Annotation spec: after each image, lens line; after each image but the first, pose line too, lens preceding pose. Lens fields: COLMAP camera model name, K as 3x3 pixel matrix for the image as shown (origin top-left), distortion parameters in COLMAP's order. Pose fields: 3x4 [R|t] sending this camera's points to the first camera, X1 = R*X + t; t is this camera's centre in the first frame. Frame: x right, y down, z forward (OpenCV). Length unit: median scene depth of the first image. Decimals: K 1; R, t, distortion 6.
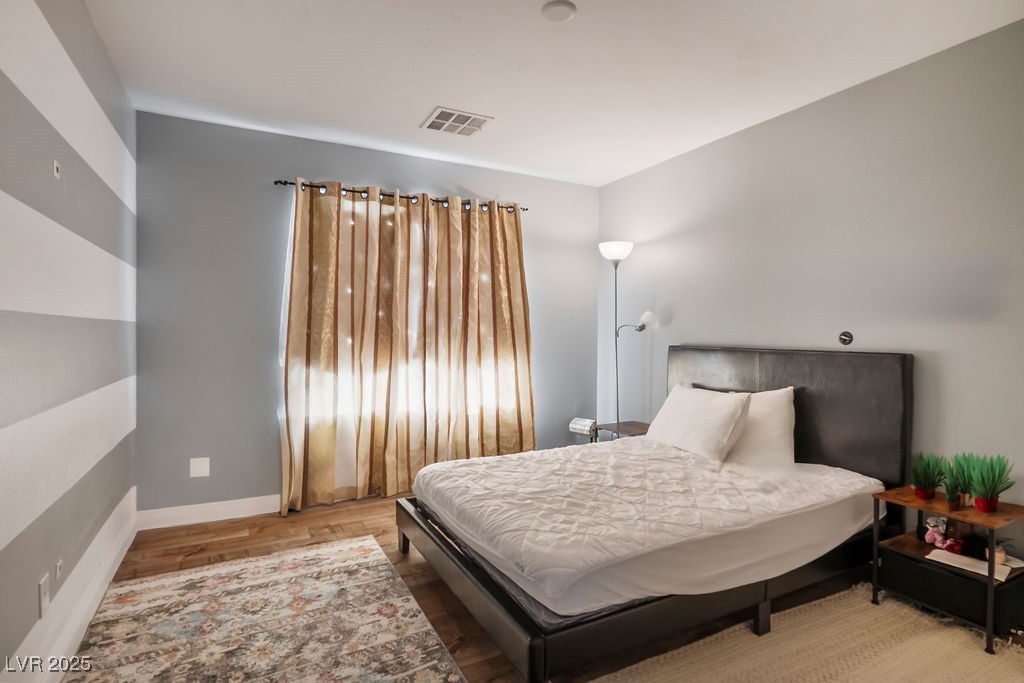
lens RADIAL K [[516.4, 0, 512.5], [0, 516.4, 332.6], [0, 0, 1]] dist [-0.000082, 0.001228]
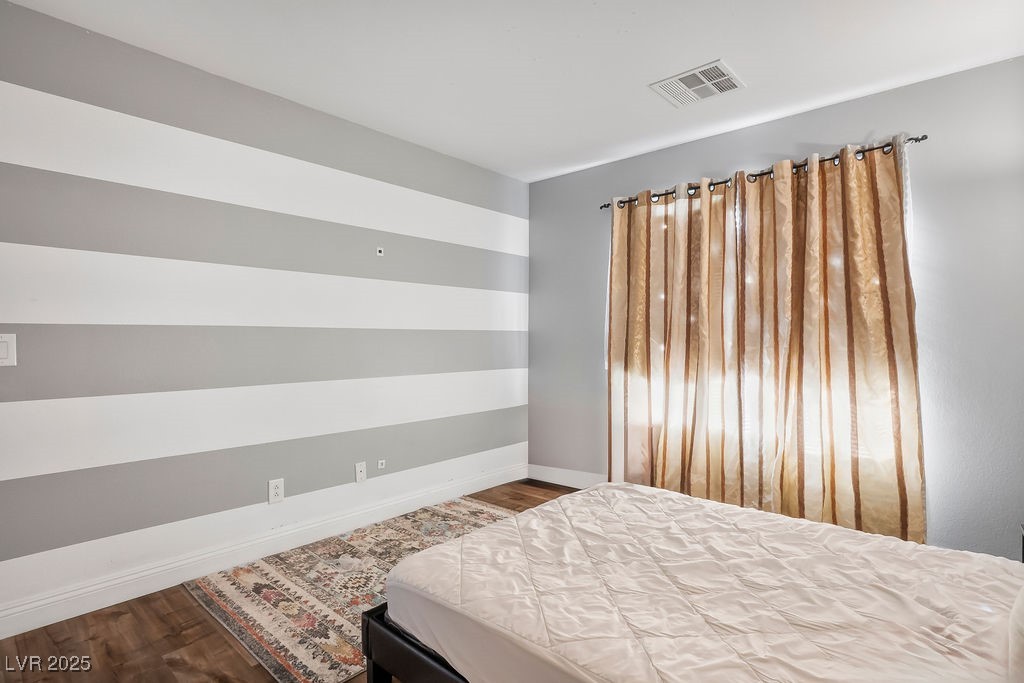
lens RADIAL K [[522.7, 0, 512.0], [0, 522.7, 341.5], [0, 0, 1]] dist [0.001021, 0.001083]
pose [[0.334737, 0.007404, -0.942282, 0.538112], [-0.004132, 0.999971, 0.006390, -0.001210], [0.942302, 0.001755, 0.334758, 0.407833]]
